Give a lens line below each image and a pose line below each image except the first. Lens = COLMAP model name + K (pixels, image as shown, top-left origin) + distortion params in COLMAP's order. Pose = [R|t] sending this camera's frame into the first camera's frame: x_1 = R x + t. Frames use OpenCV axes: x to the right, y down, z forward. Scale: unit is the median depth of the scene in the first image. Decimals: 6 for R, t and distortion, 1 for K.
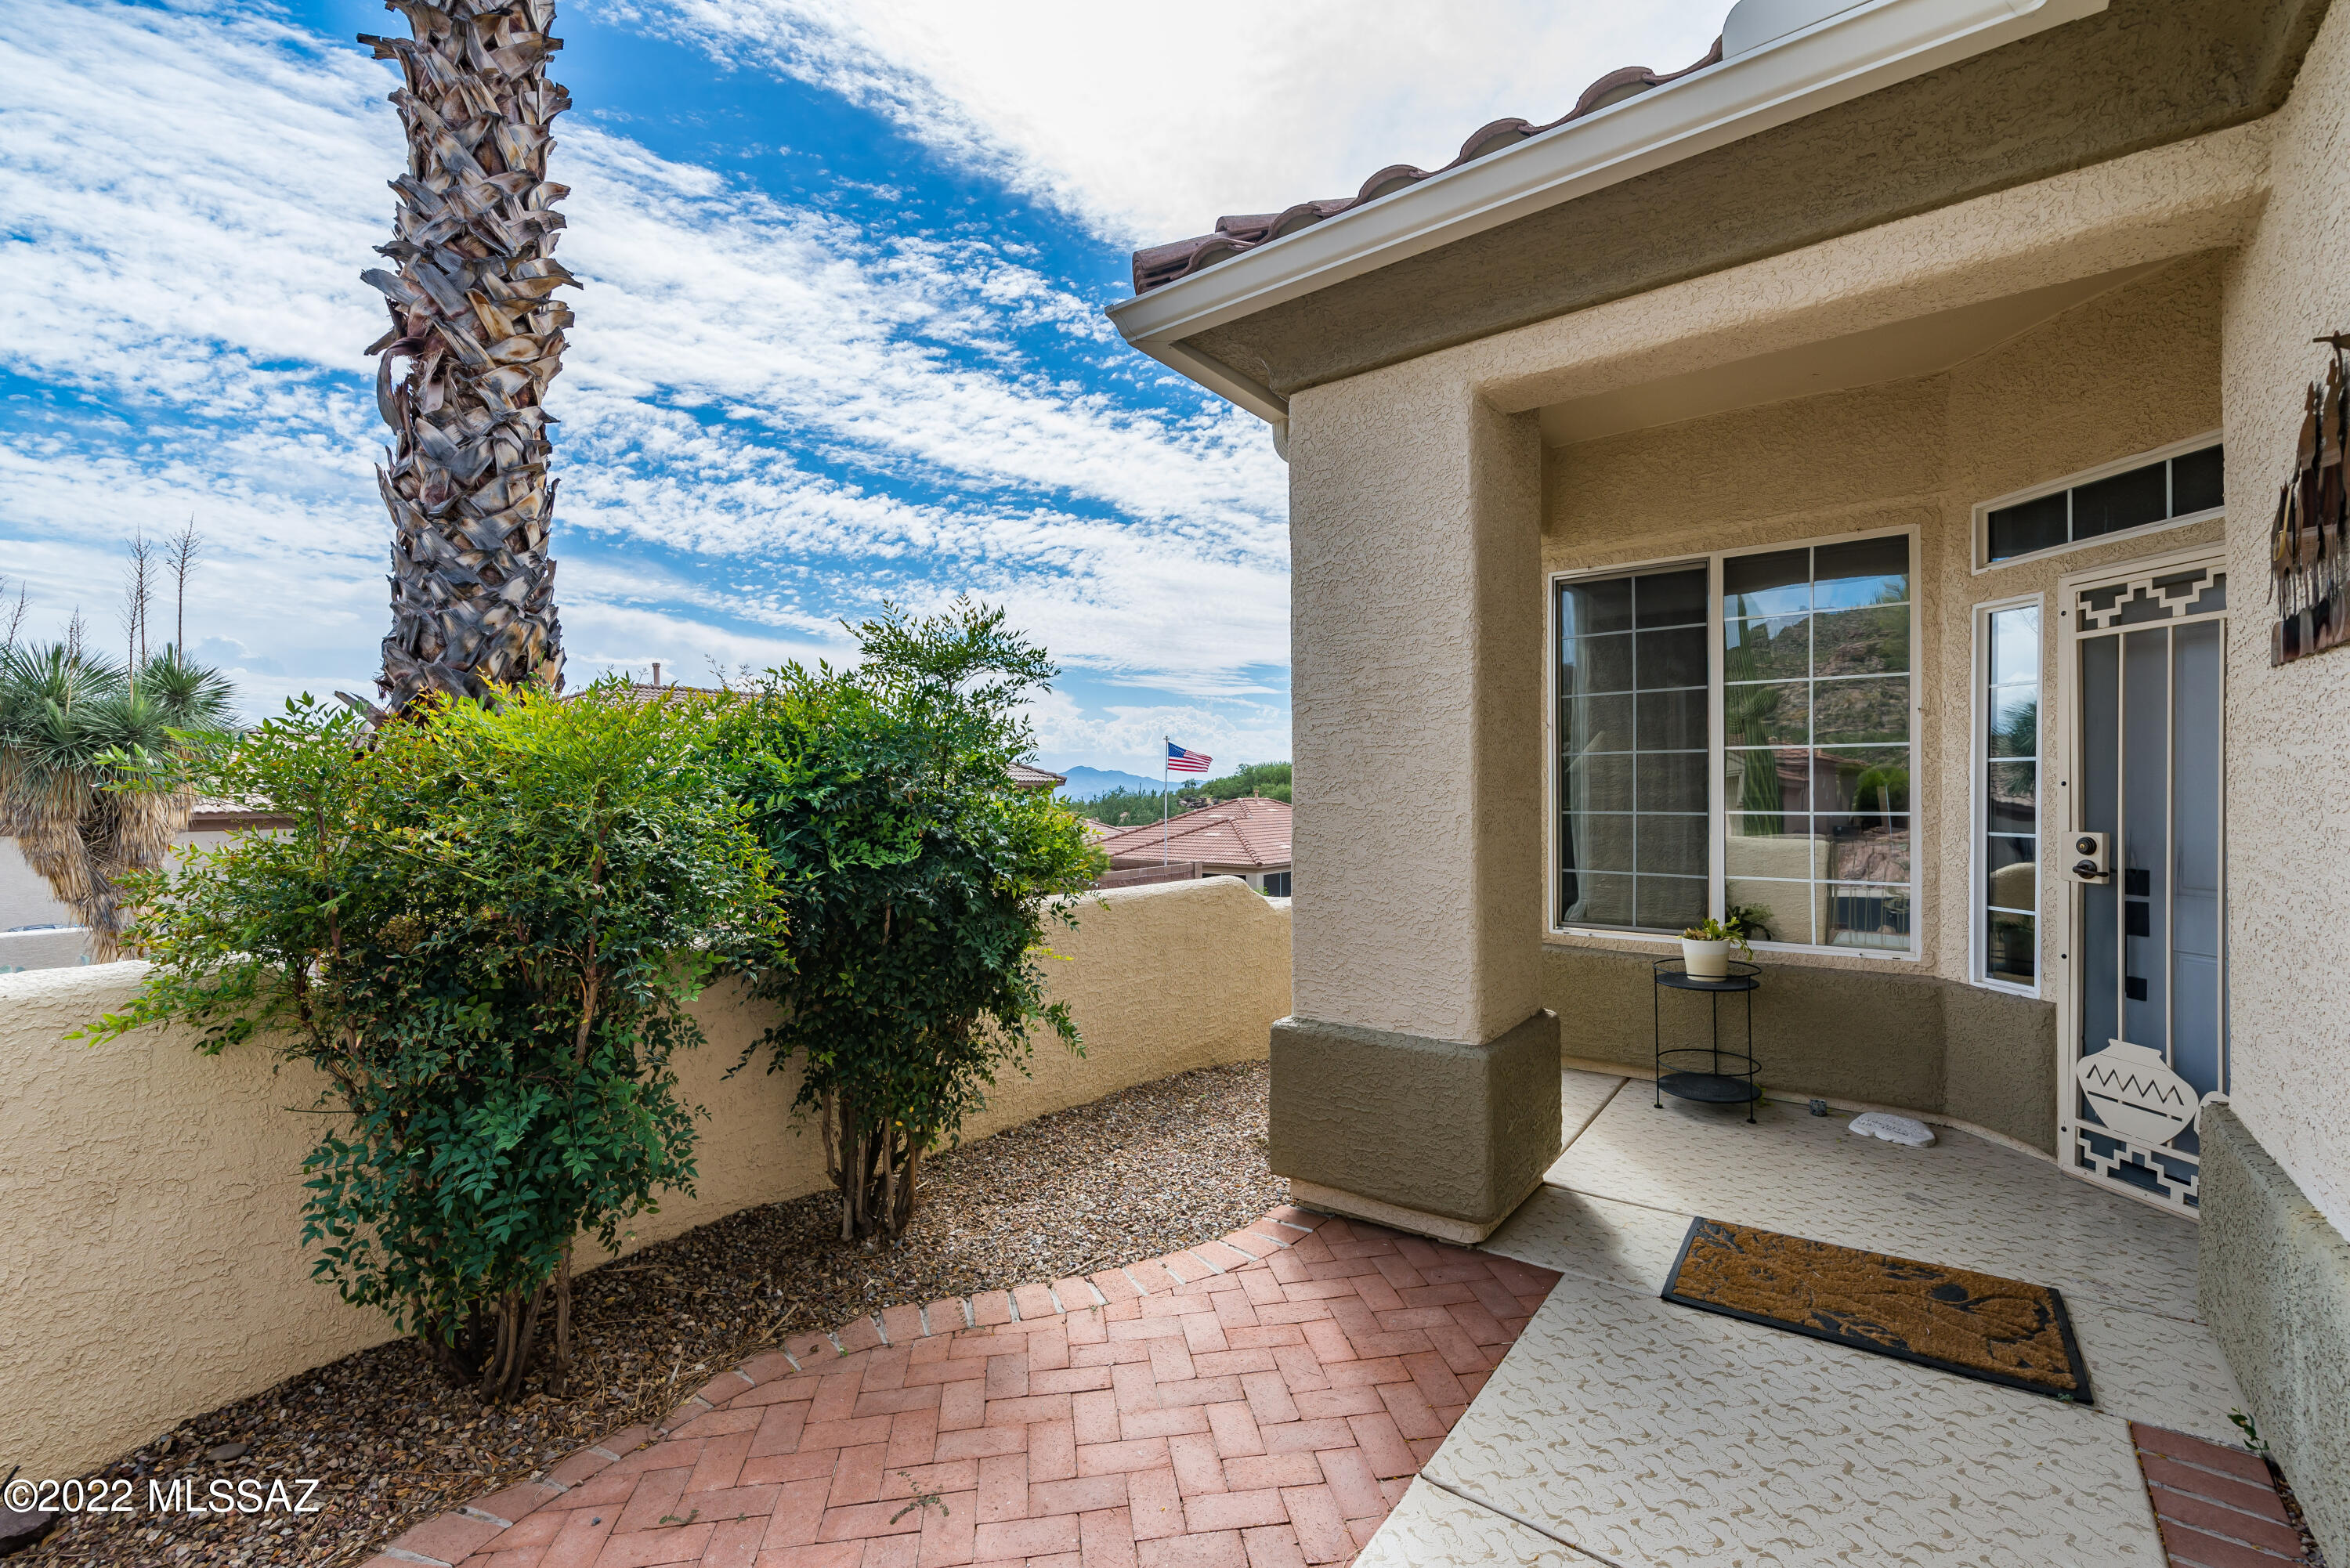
lens RADIAL K [[1011.6, 0, 1172.7], [0, 1011.6, 789.9], [0, 0, 1]] dist [0.002252, 0.000217]
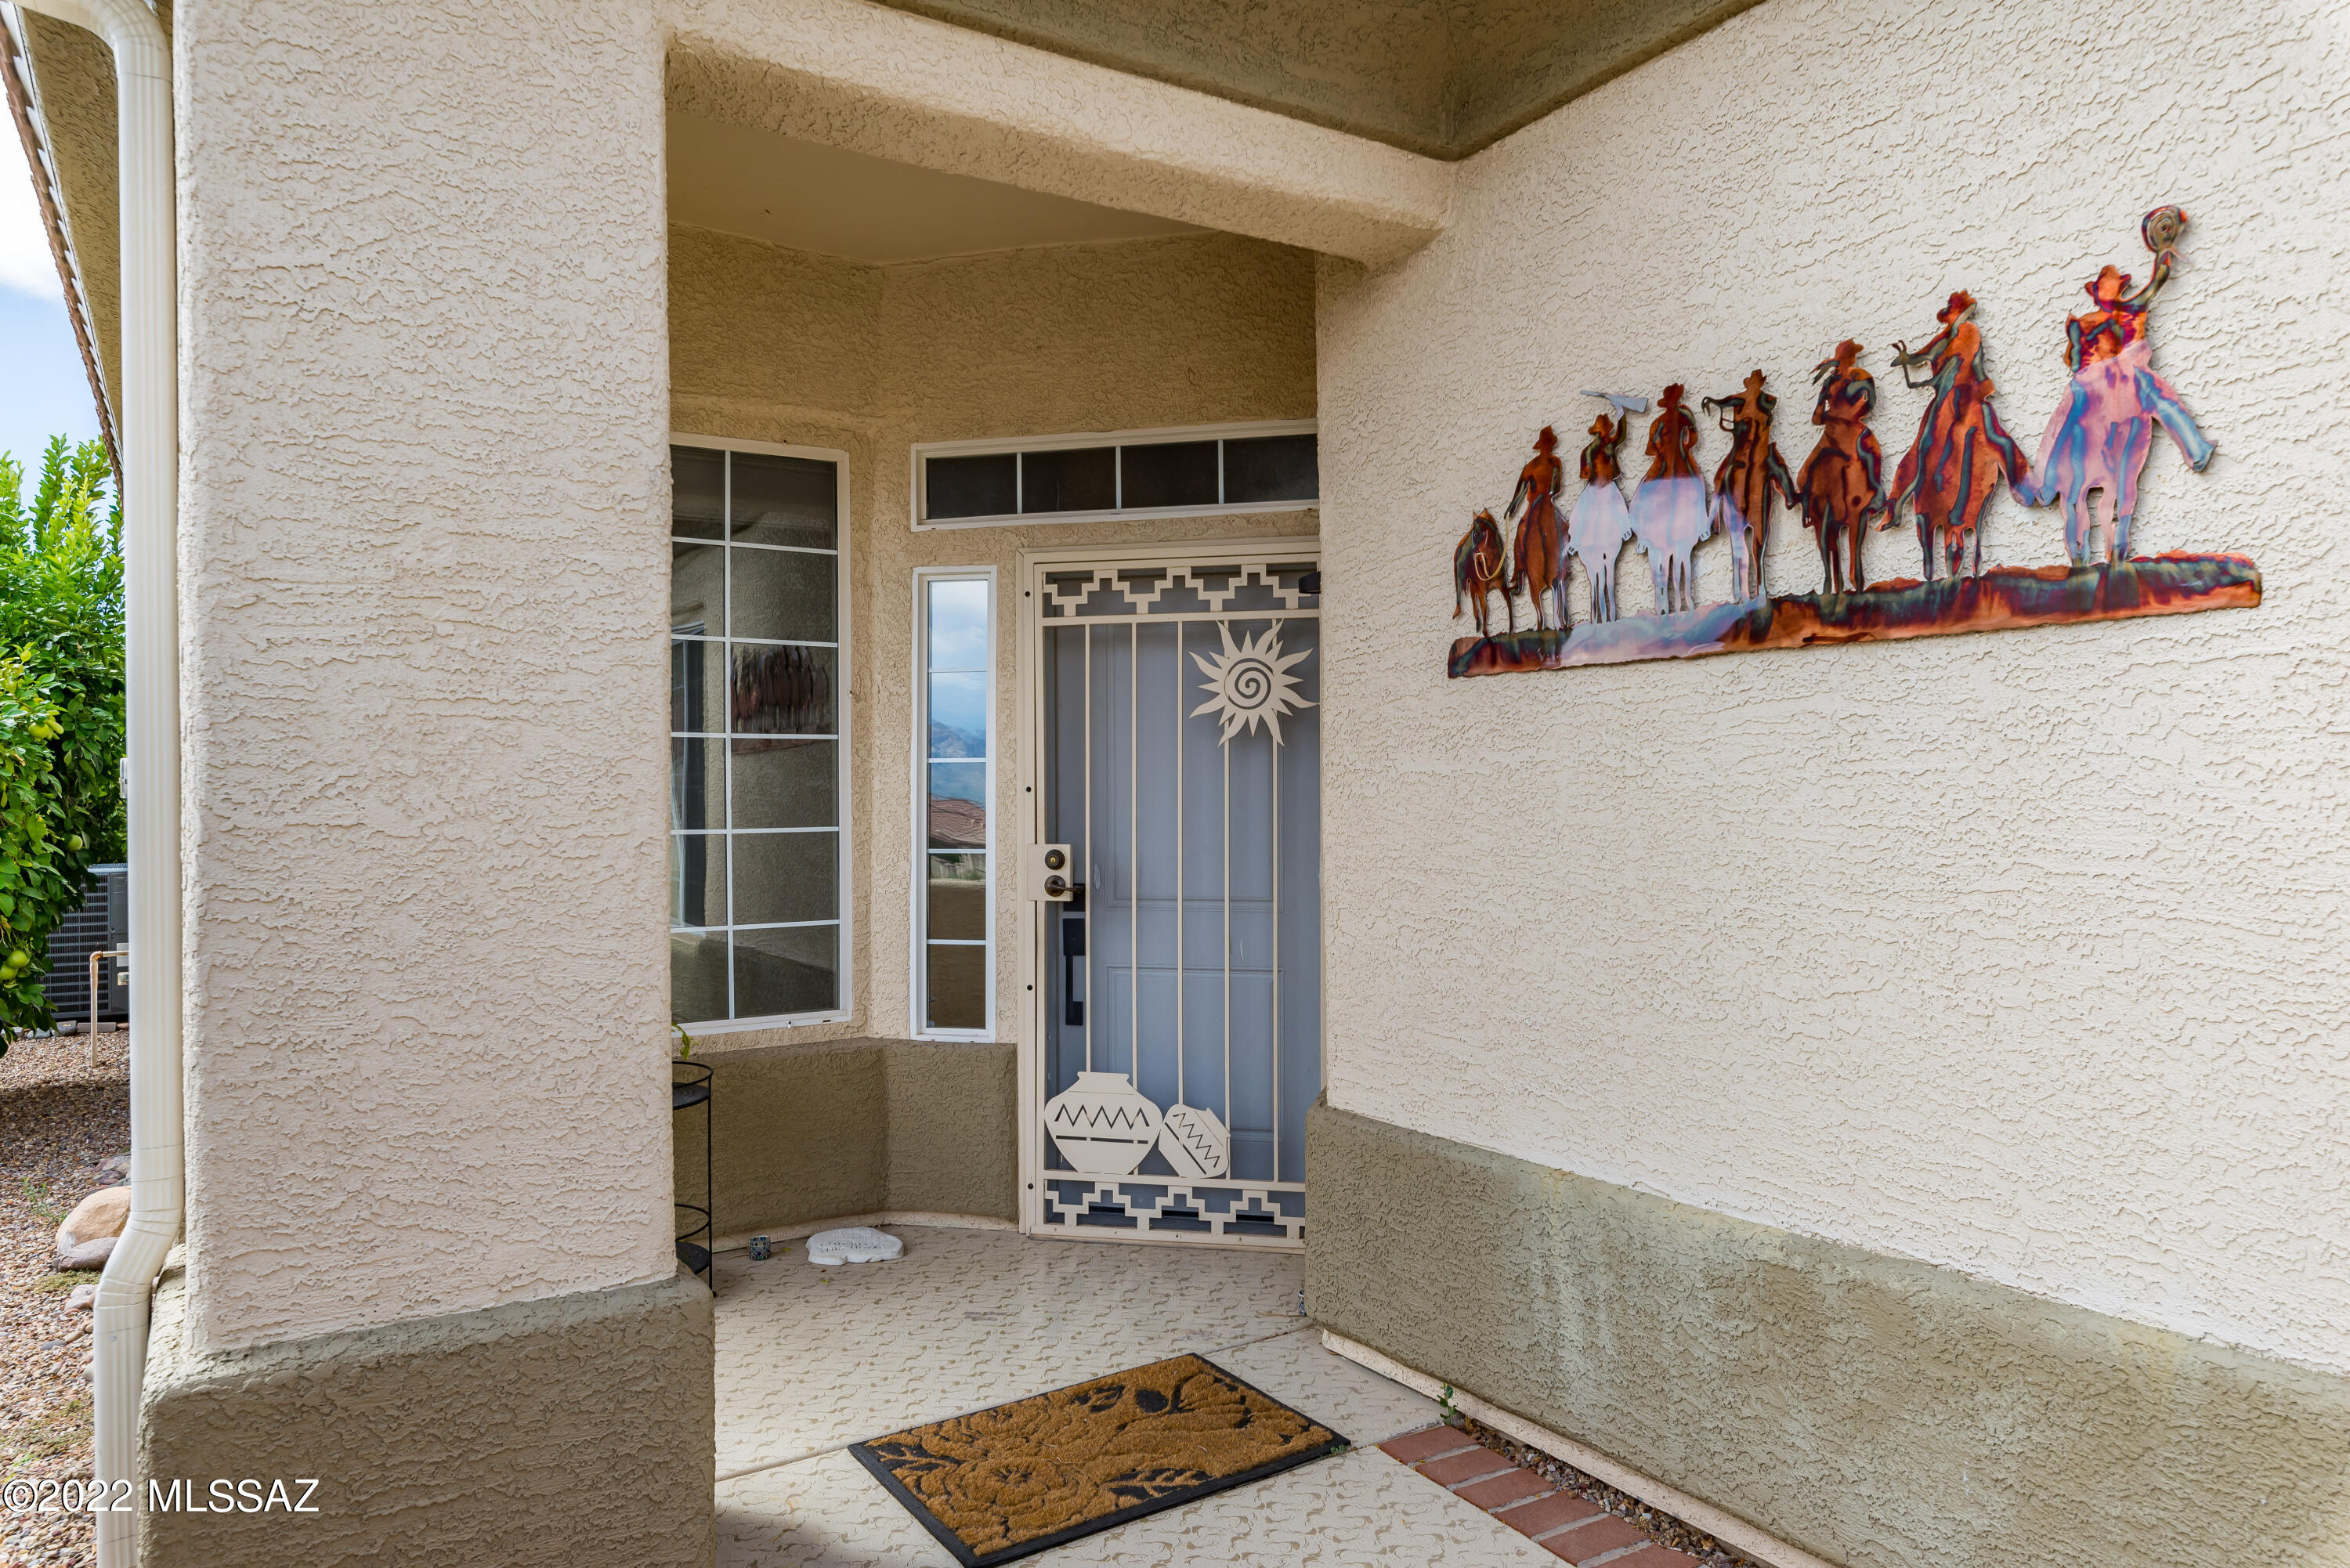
lens RADIAL K [[1547.4, 0, 1174.0], [0, 1547.4, 788.2], [0, 0, 1]] dist [-0.001511, 0.000920]
pose [[0.353638, 0.006416, 0.935360, -0.336920], [0.003891, 0.999958, -0.008330, 0.004627], [-0.935374, 0.006585, 0.353598, 0.432657]]
